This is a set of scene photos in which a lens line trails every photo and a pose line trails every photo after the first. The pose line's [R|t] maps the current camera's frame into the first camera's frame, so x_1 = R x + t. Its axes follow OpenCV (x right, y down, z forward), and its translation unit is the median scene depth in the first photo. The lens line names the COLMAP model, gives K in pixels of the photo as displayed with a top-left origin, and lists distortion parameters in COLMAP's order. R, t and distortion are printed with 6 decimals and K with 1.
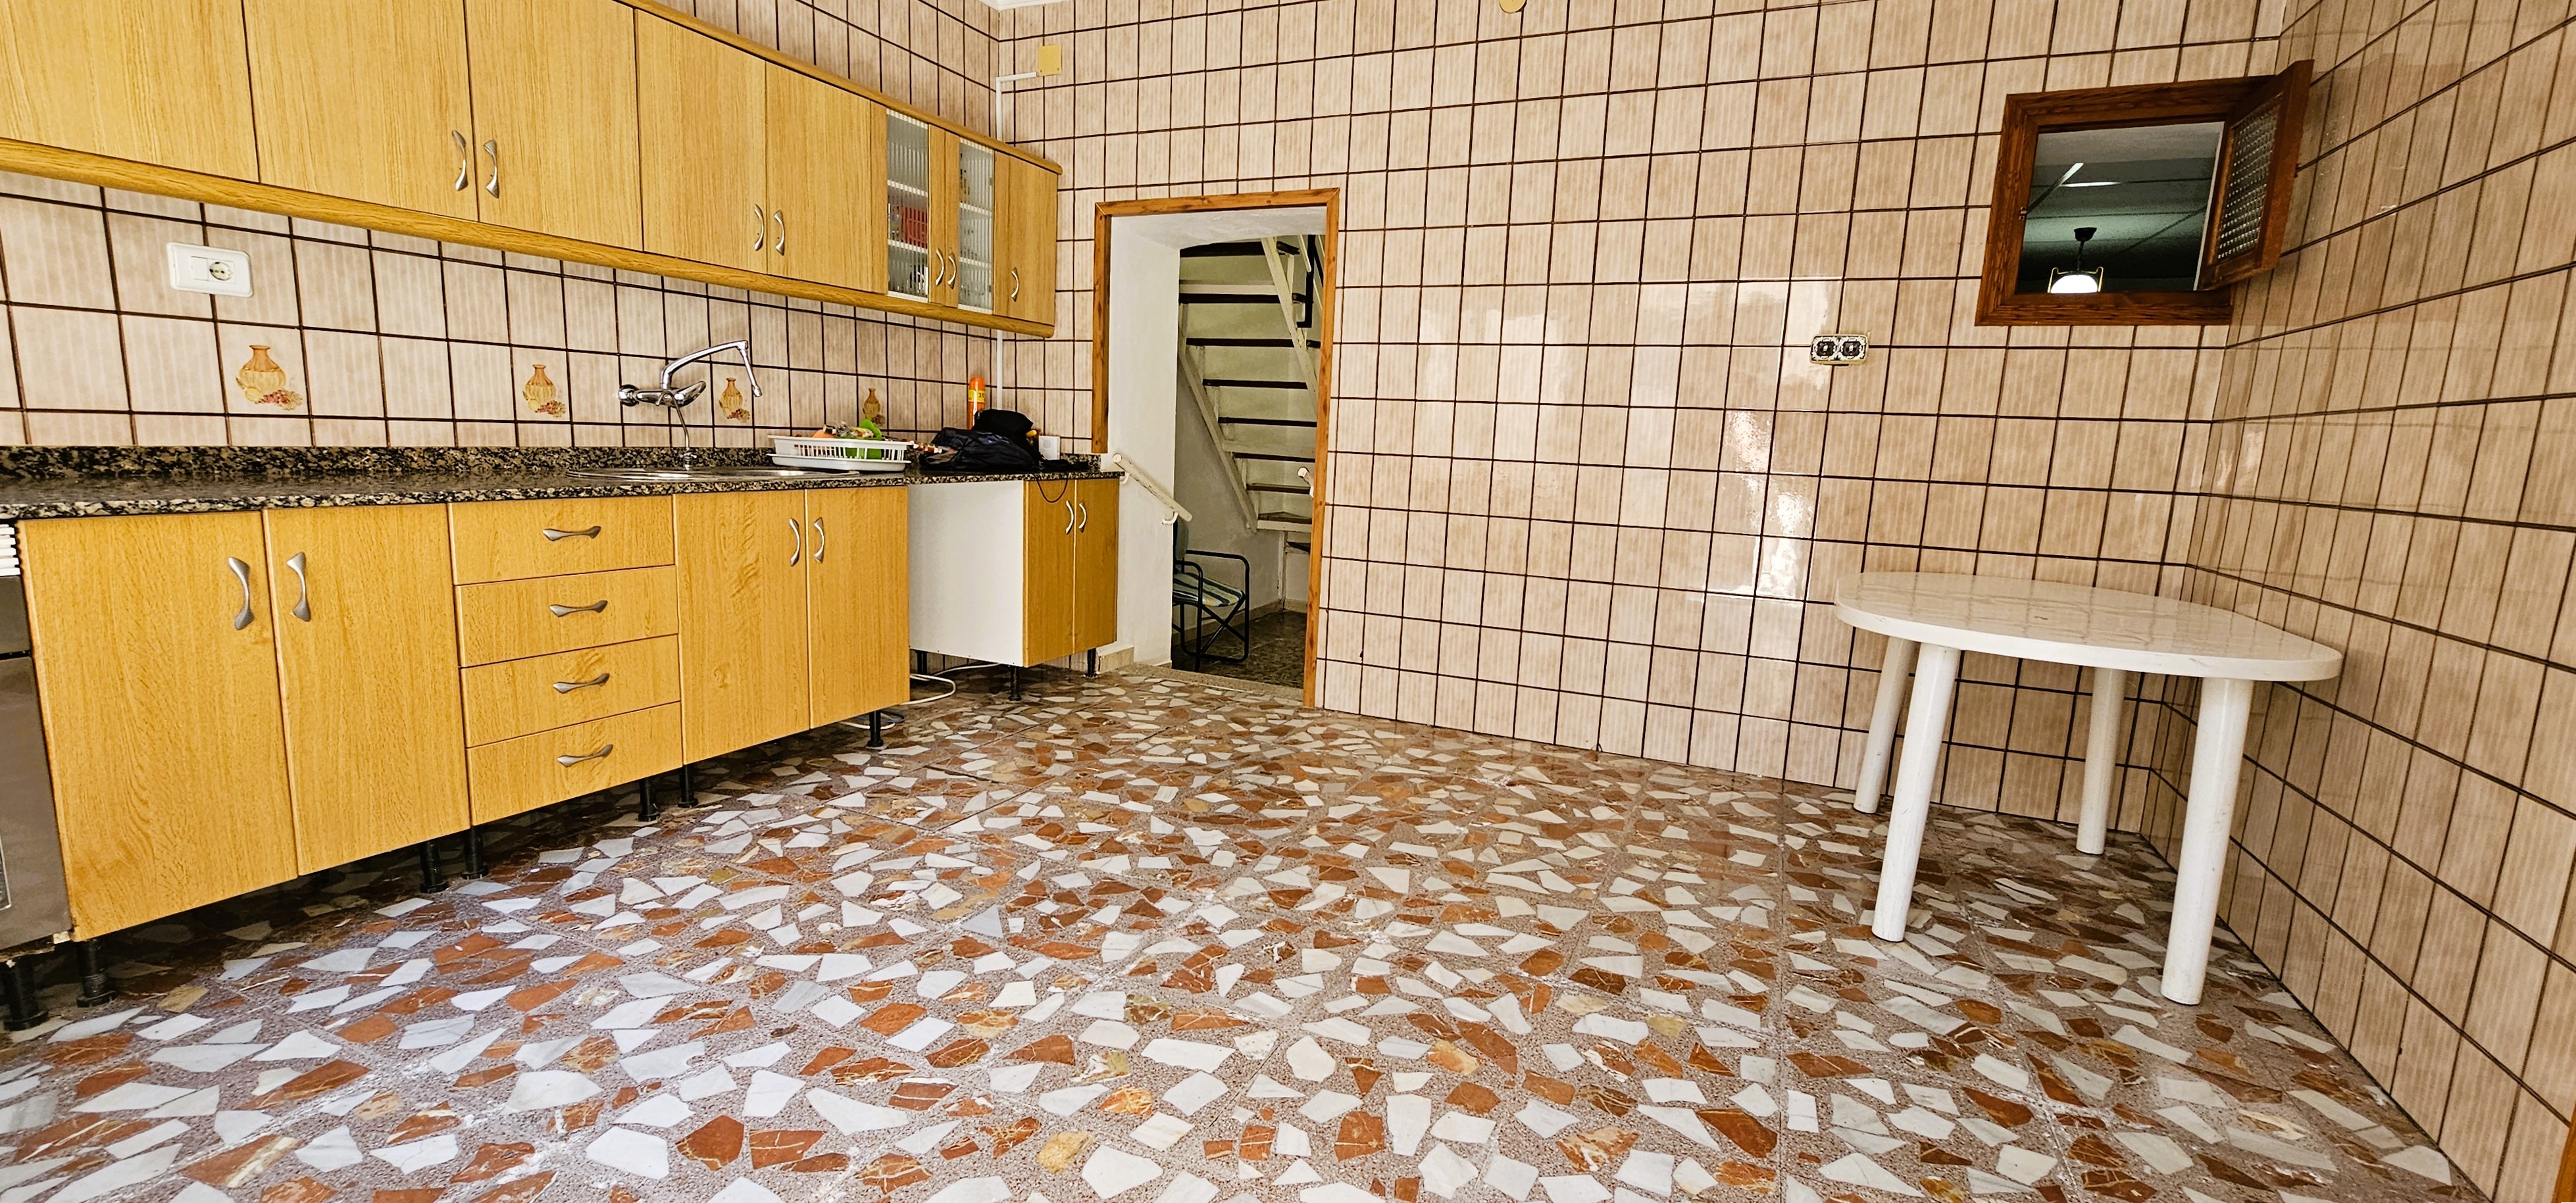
lens RADIAL K [[1076.1, 0, 1286.4], [0, 1076.1, 608.0], [0, 0, 1]] dist [-0.003059, 0.000095]
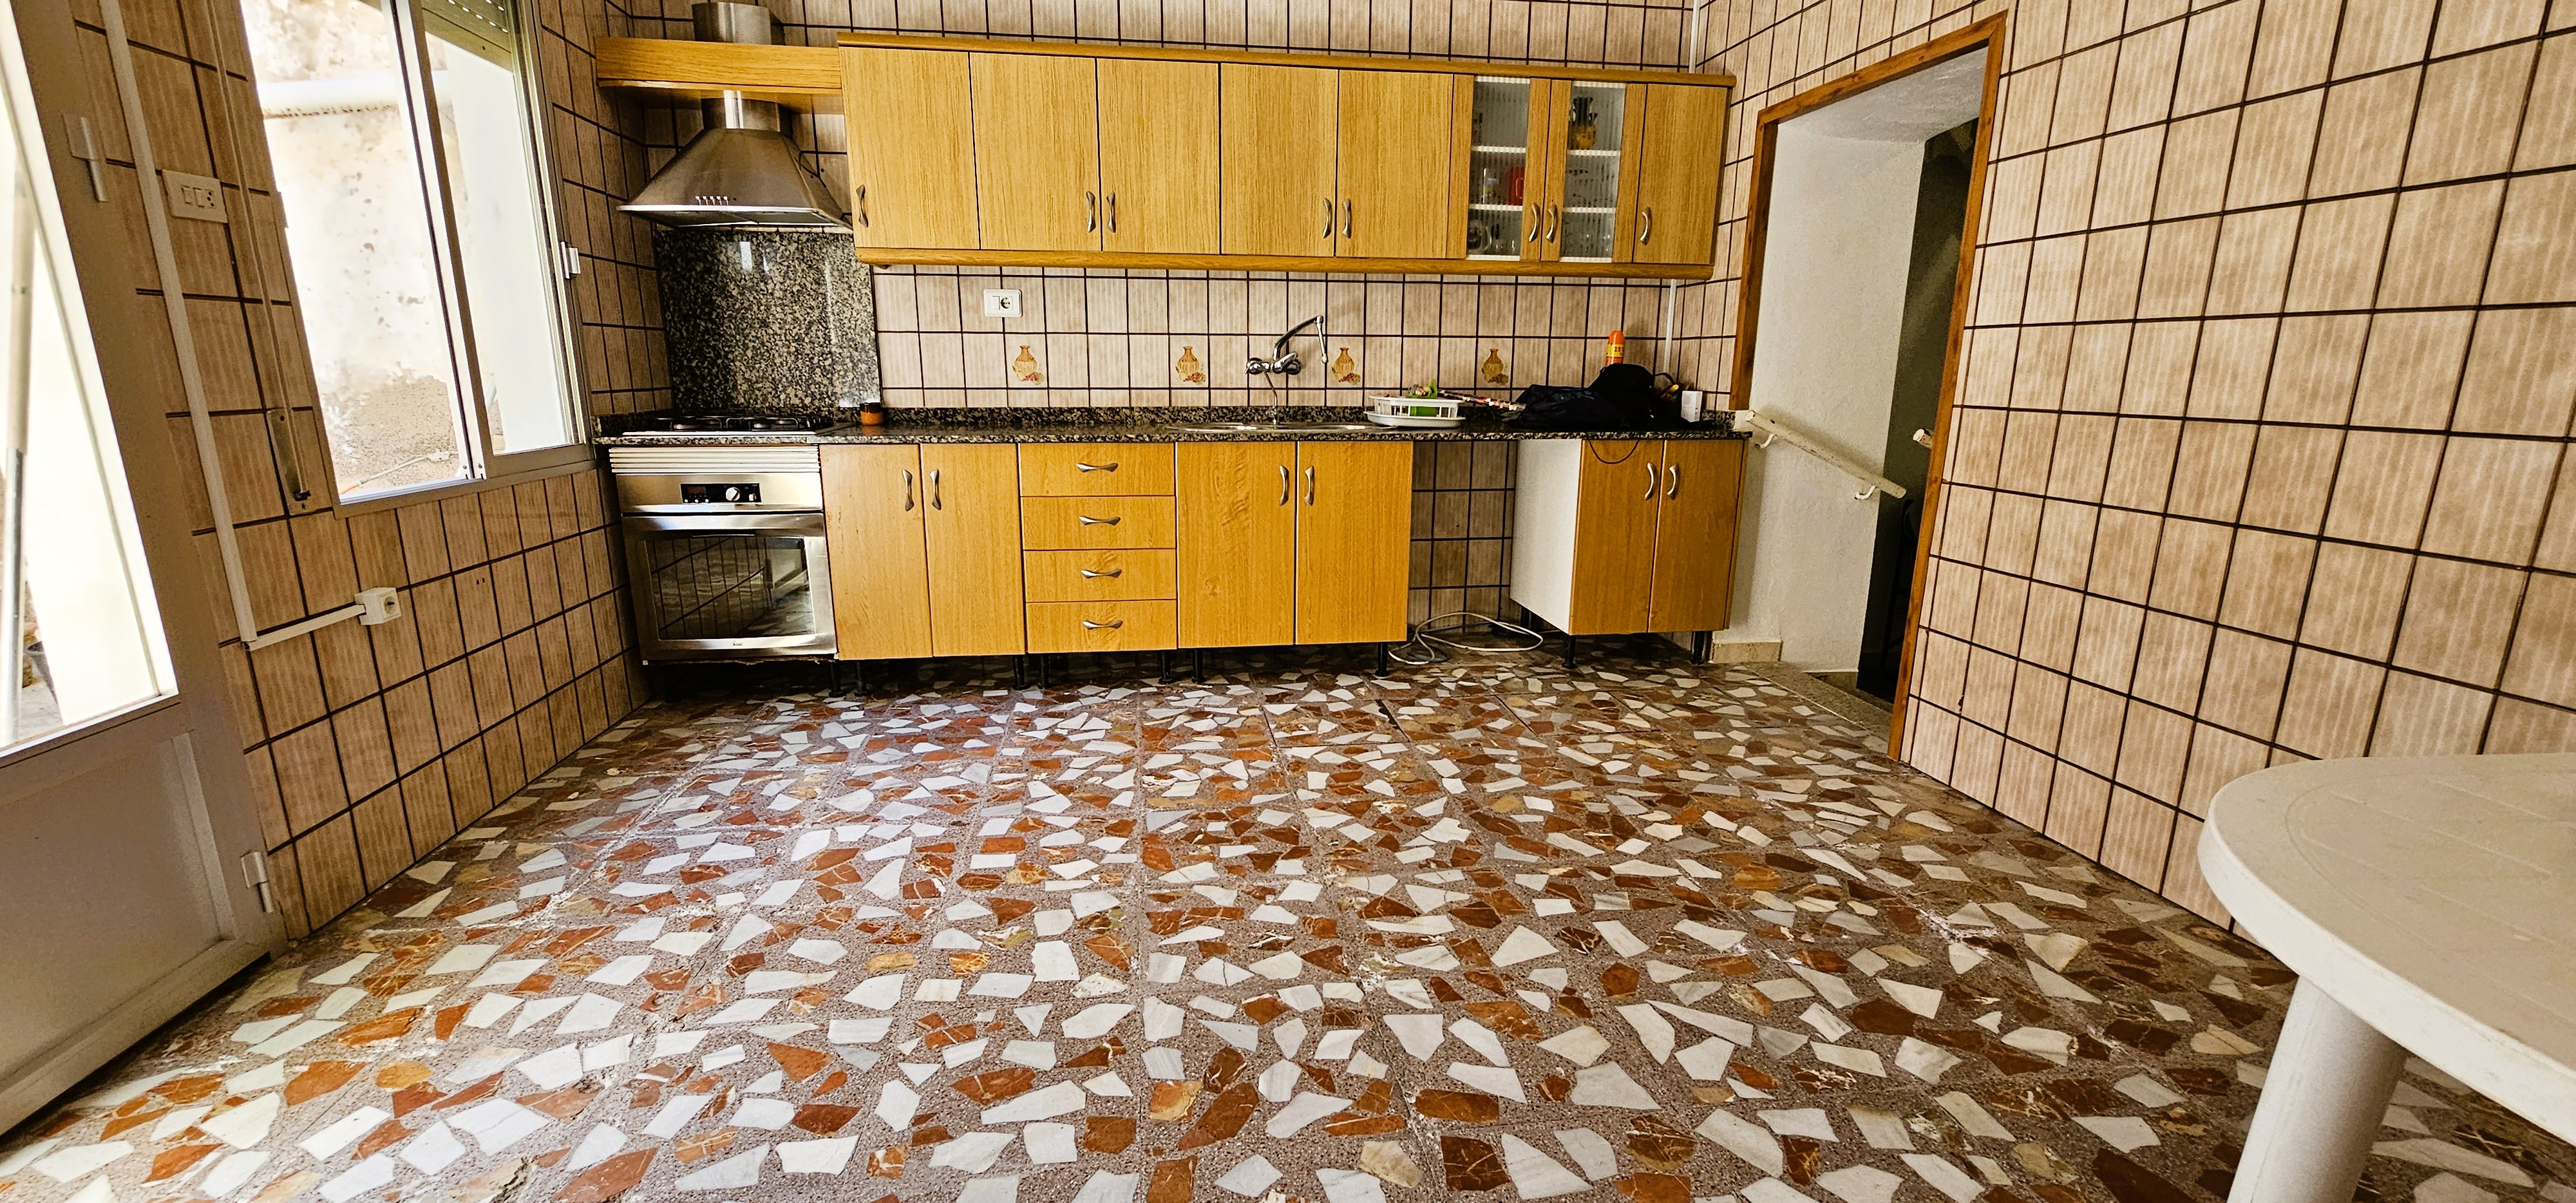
lens RADIAL K [[1052.6, 0, 1281.4], [0, 1052.6, 608.0], [0, 0, 1]] dist [-0.002603, 0.000708]
pose [[0.535579, 0.152228, -0.830652, 0.586389], [-0.118142, 0.987452, 0.104789, -0.054058], [0.836181, 0.042012, 0.546843, 0.401730]]
